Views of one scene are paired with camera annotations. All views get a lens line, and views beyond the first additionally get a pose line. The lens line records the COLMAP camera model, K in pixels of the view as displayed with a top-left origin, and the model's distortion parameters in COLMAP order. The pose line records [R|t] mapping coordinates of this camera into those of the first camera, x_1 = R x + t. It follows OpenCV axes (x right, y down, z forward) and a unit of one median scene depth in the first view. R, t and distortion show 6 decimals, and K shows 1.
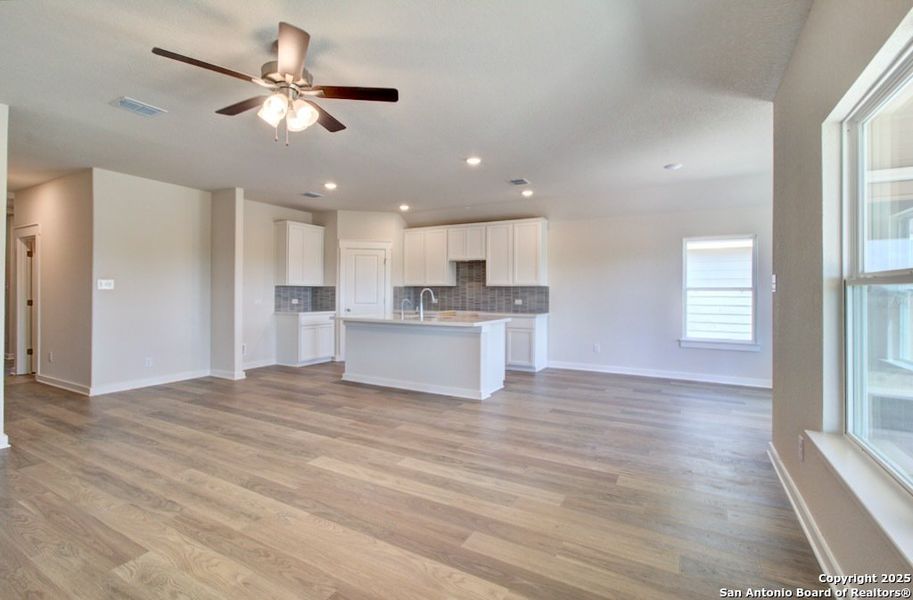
lens RADIAL K [[417.8, 0, 457.5], [0, 417.8, 292.3], [0, 0, 1]] dist [-0.000186, 0.000758]
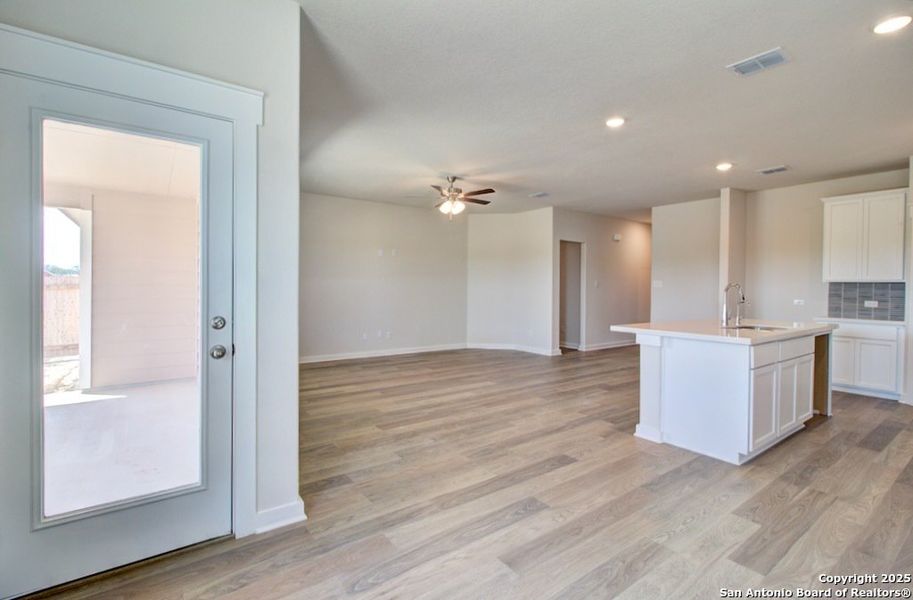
lens RADIAL K [[417.8, 0, 457.5], [0, 417.8, 292.3], [0, 0, 1]] dist [-0.000186, 0.000758]
pose [[-0.415199, 0.003515, -0.909724, 1.033807], [-0.010022, 0.999914, 0.008438, 0.005214], [0.909675, 0.012620, -0.415129, 1.239600]]
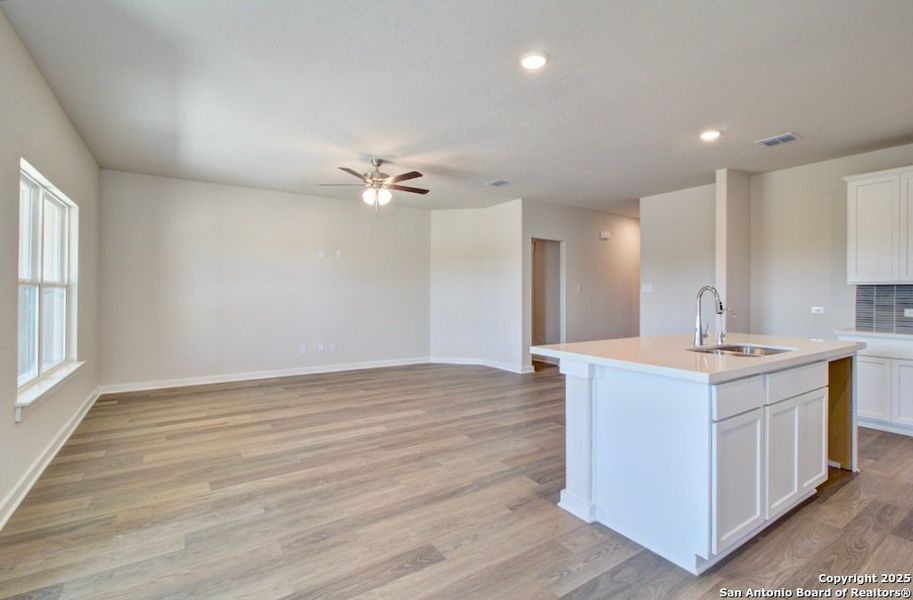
lens RADIAL K [[422.4, 0, 455.0], [0, 422.4, 291.1], [0, 0, 1]] dist [0.000774, -0.000075]
pose [[-0.458100, -0.010425, -0.888839, 0.697473], [-0.005819, 0.999945, -0.008729, 0.003024], [0.888882, 0.001174, -0.458136, 1.366545]]
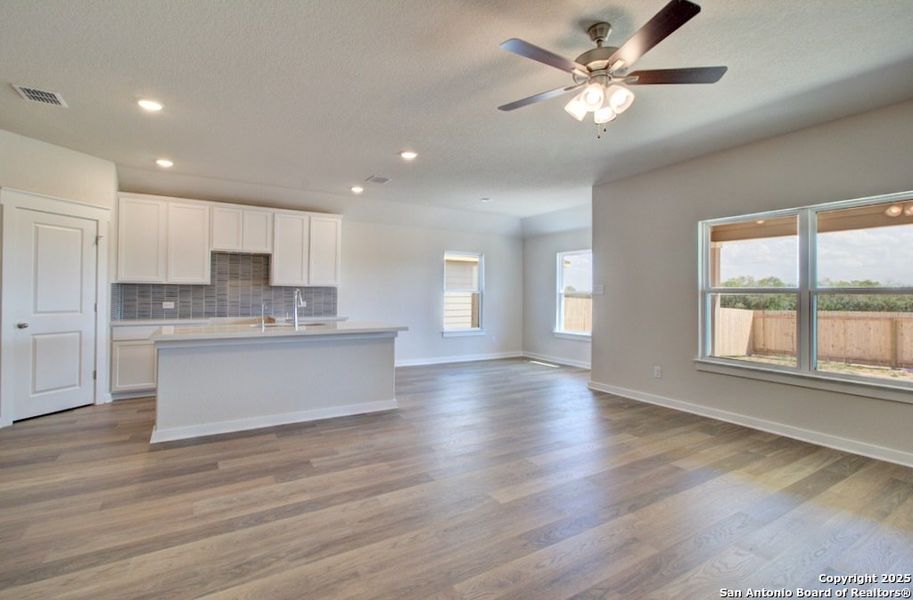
lens RADIAL K [[417.8, 0, 457.5], [0, 417.8, 292.3], [0, 0, 1]] dist [-0.000186, 0.000758]
pose [[0.486564, 0.006481, 0.873621, -0.857606], [-0.006628, 0.999971, -0.003727, -0.002226], [-0.873620, -0.003977, 0.486593, 0.515358]]
